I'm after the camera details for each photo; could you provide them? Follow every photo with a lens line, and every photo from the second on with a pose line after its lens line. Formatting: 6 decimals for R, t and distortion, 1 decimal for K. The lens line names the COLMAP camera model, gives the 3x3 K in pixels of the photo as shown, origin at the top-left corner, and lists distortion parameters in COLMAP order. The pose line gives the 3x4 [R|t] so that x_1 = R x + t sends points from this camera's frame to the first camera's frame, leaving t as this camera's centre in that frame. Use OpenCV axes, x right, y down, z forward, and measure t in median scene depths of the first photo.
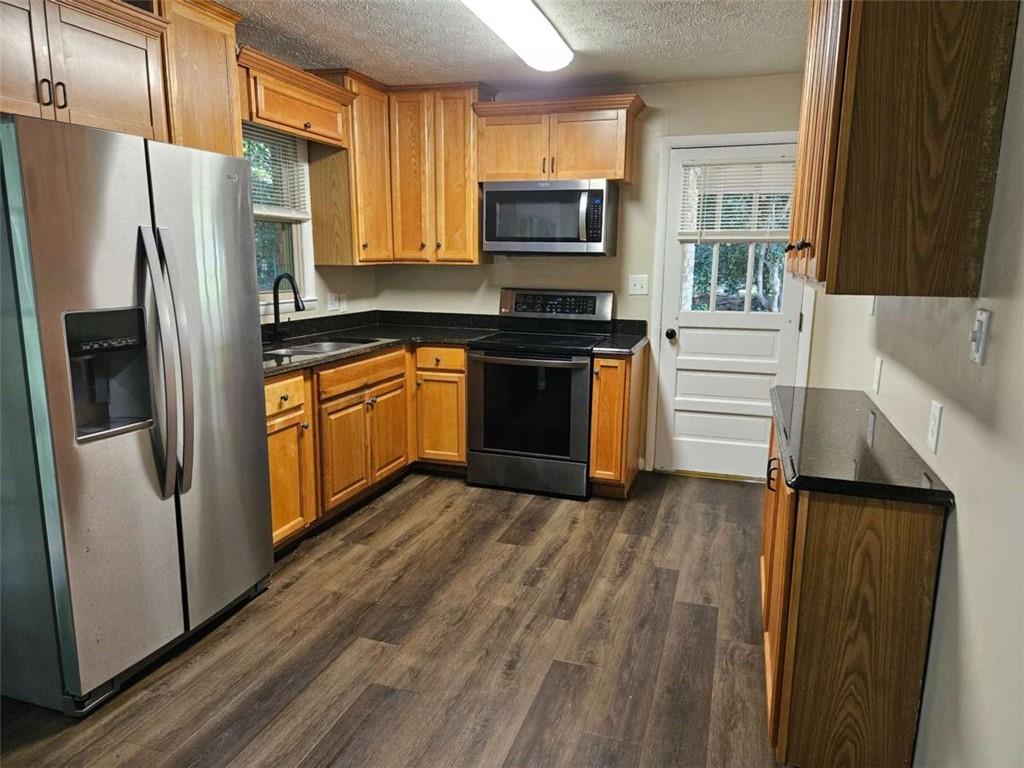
lens RADIAL K [[685.8, 0, 523.2], [0, 685.8, 381.4], [0, 0, 1]] dist [0.080928, -0.065847]
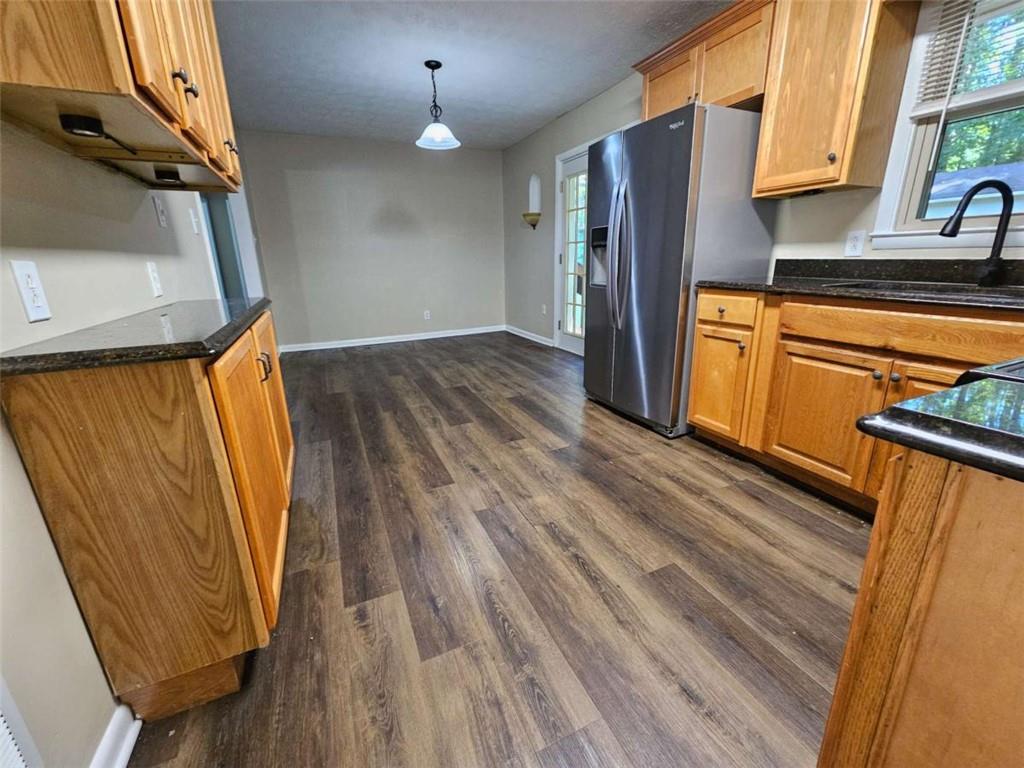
lens RADIAL K [[422.3, 0, 515.8], [0, 422.3, 381.4], [0, 0, 1]] dist [0.000351, 0.000391]
pose [[-0.739248, 0.188733, -0.646446, 0.364040], [-0.115621, 0.910102, 0.397928, -0.103229], [0.663433, 0.368910, -0.650970, 1.229820]]
